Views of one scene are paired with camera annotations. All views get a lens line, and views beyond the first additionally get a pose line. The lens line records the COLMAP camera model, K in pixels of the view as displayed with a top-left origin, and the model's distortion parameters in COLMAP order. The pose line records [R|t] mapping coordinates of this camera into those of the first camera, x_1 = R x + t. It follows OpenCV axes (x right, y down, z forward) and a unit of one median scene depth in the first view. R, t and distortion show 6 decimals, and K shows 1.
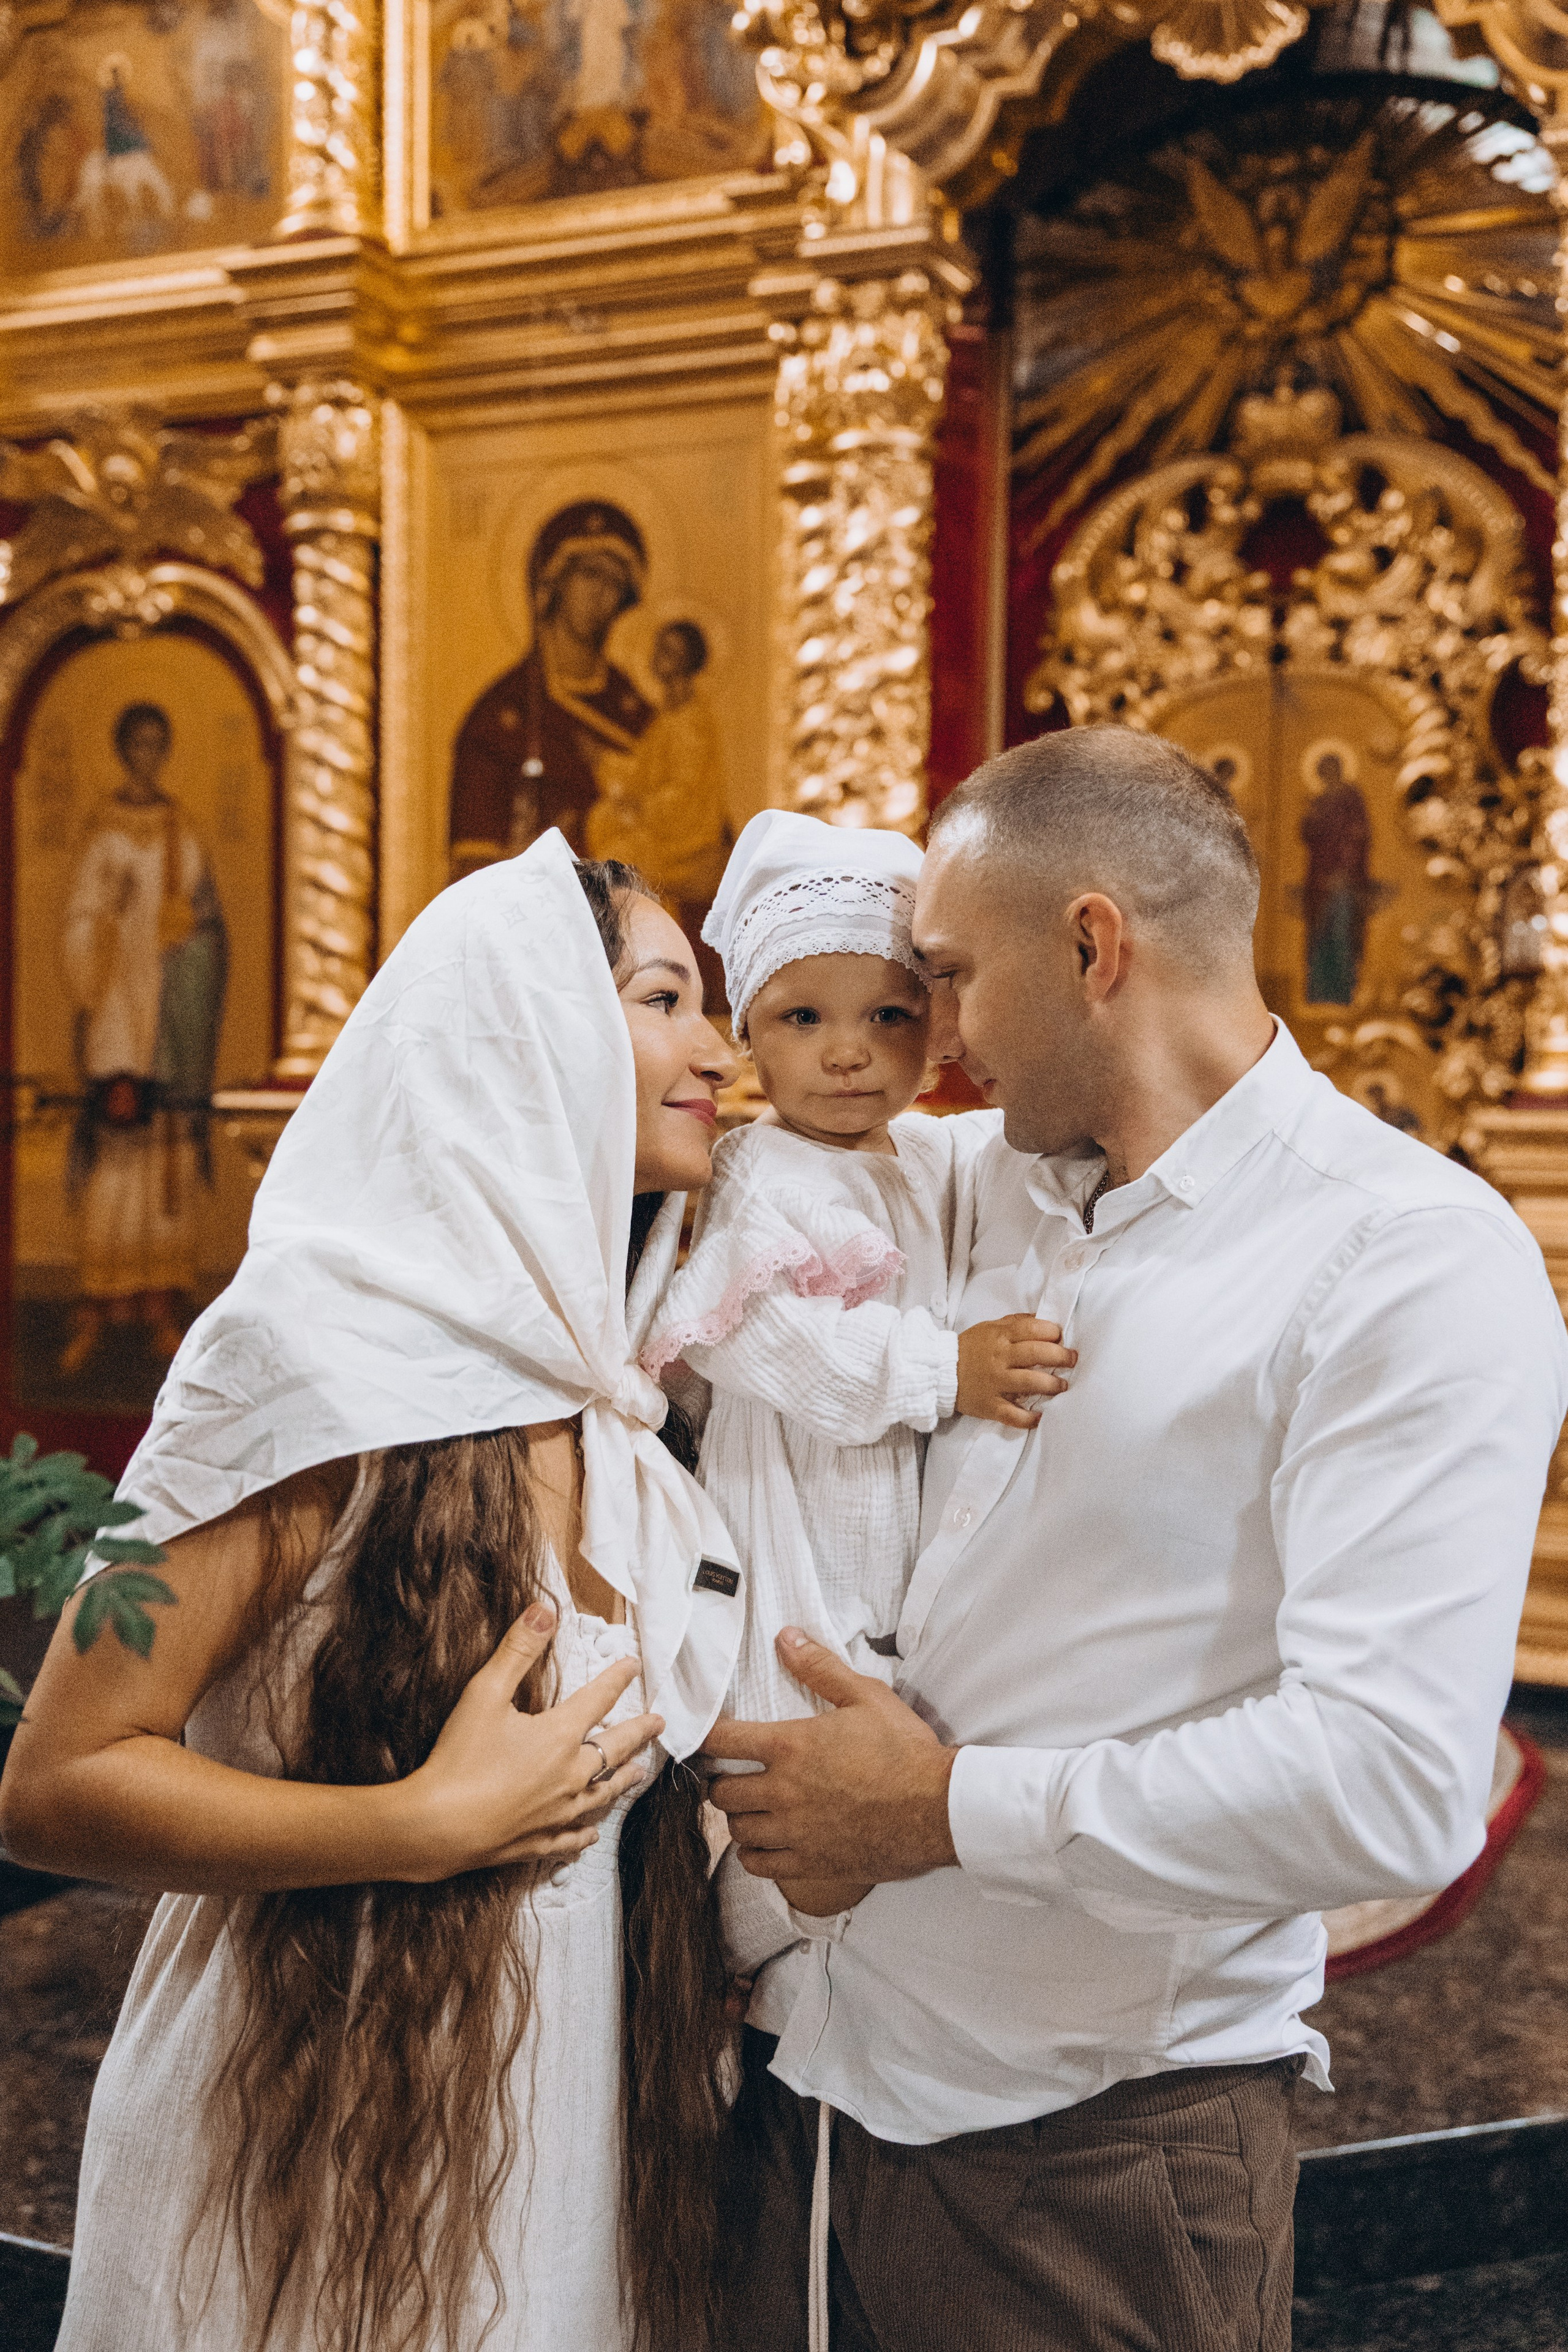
lens RADIAL K [[2441.2, 0, 774.7], [0, 2441.2, 1171.0], [0, 0, 1]] dist [0.147236, -0.230198]
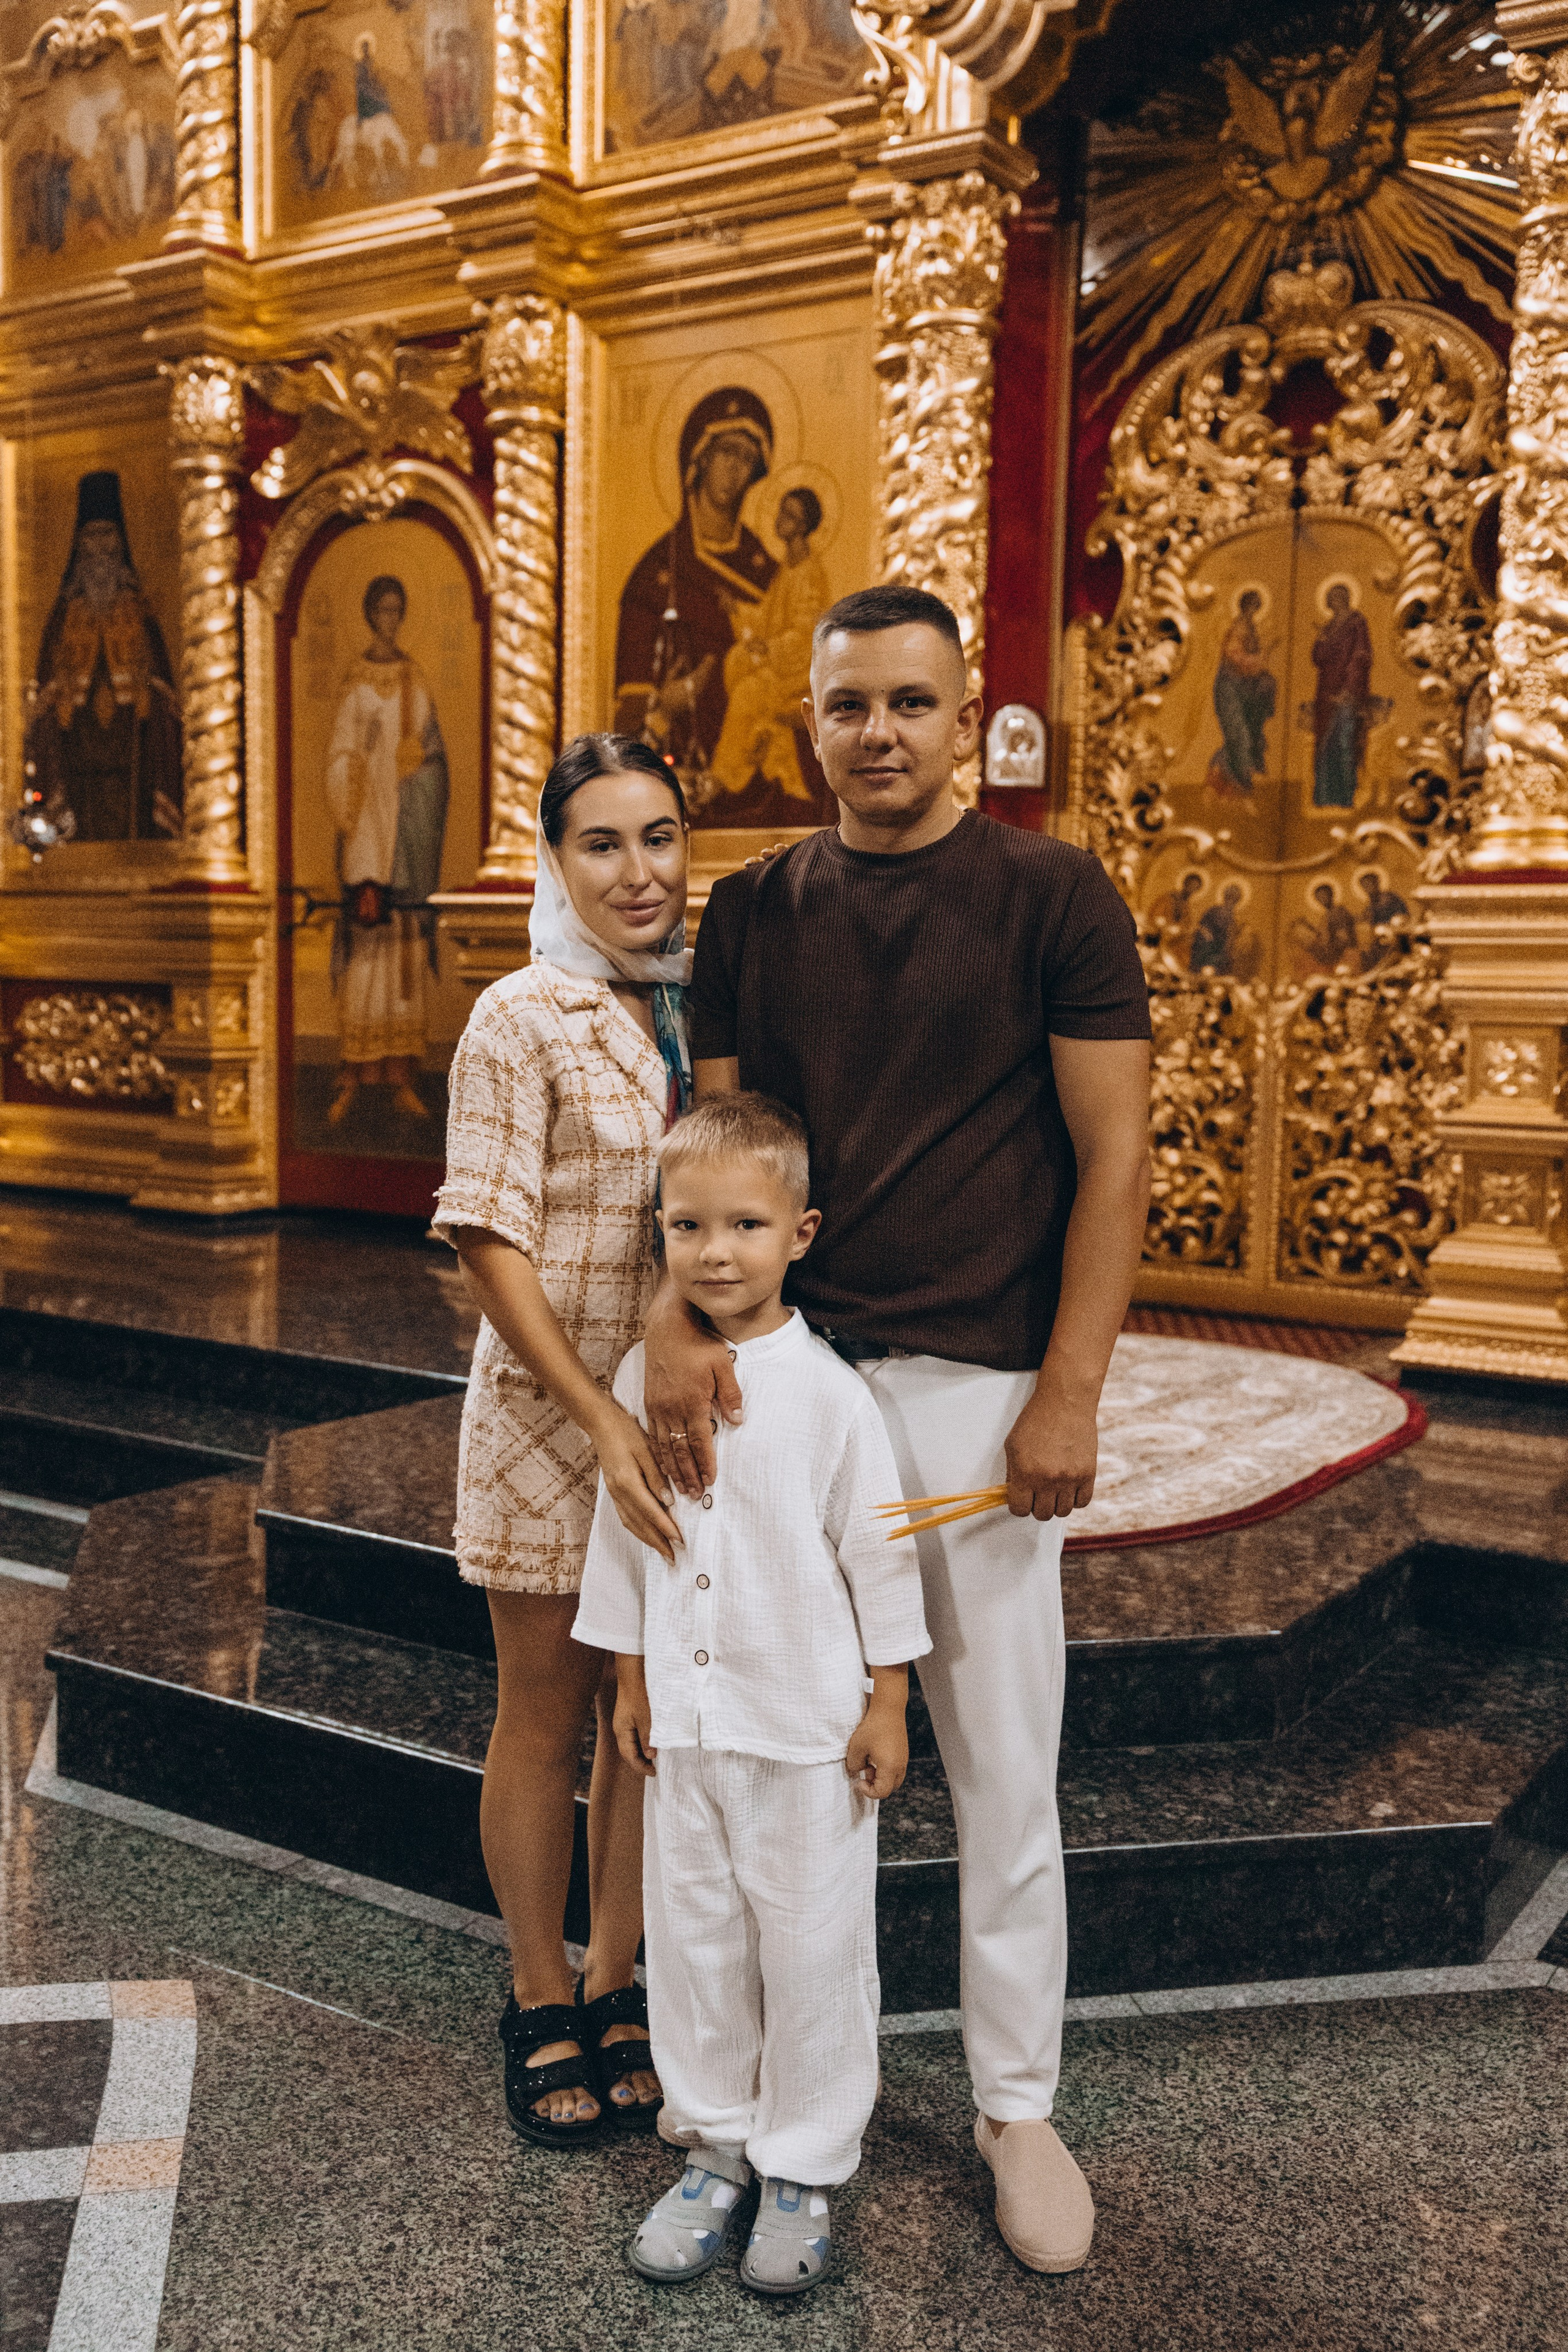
lens RADIAL K [[2115.4, 0, 777.6], [0, 2115.4, 1185.0], [0, 0, 1]] dist [0.059285, -0.070836]
pose [[0.989000, 0.021817, -0.146298, 0.106612], [-0.012051, 0.997659, 0.067311, 0.041646], [0.147425, -0.064808, 0.986948, -0.033966]]
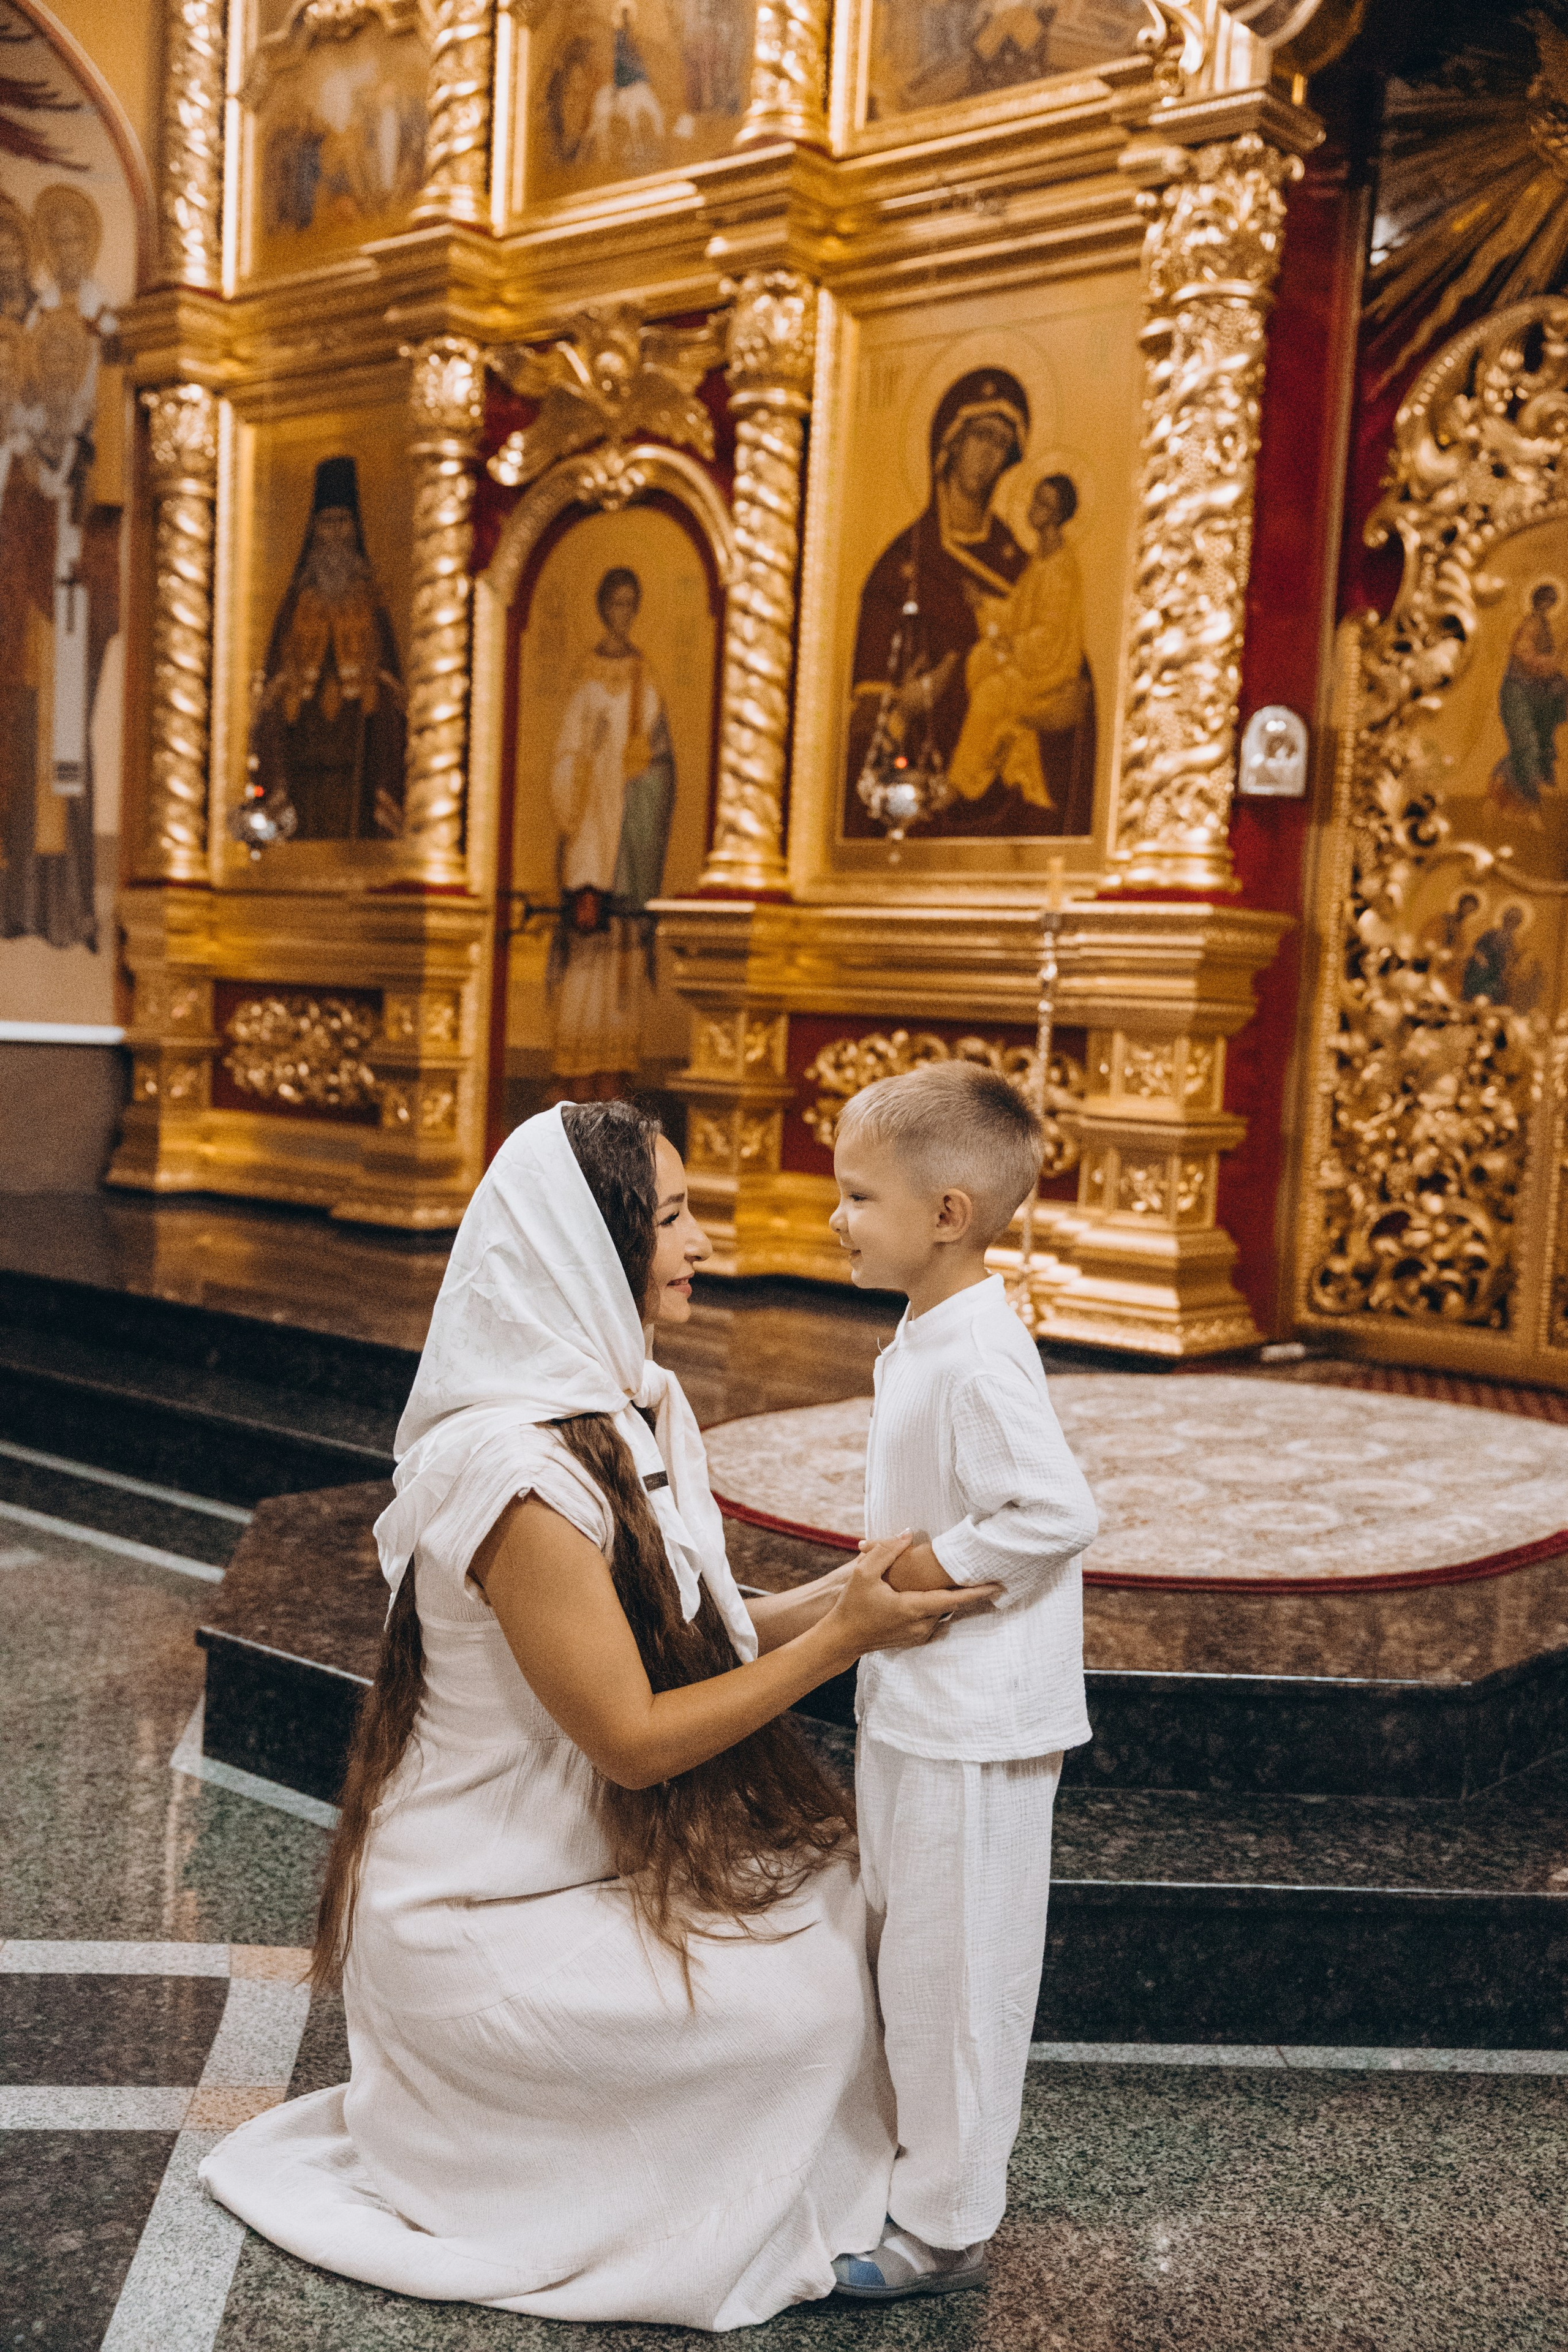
lens RADIAL K [[2332.7, 0, 777.7], [0, 2332.7, 1181.4], [0, 0, 1]] dist [0.140004, -0.210868]
pose [[0.963179, 0.057434, -0.262654, 0.136456], [-0.048446, 0.998001, 0.040576, 0.055966], [0.264460, -0.026358, 0.964036, -0.065290]]
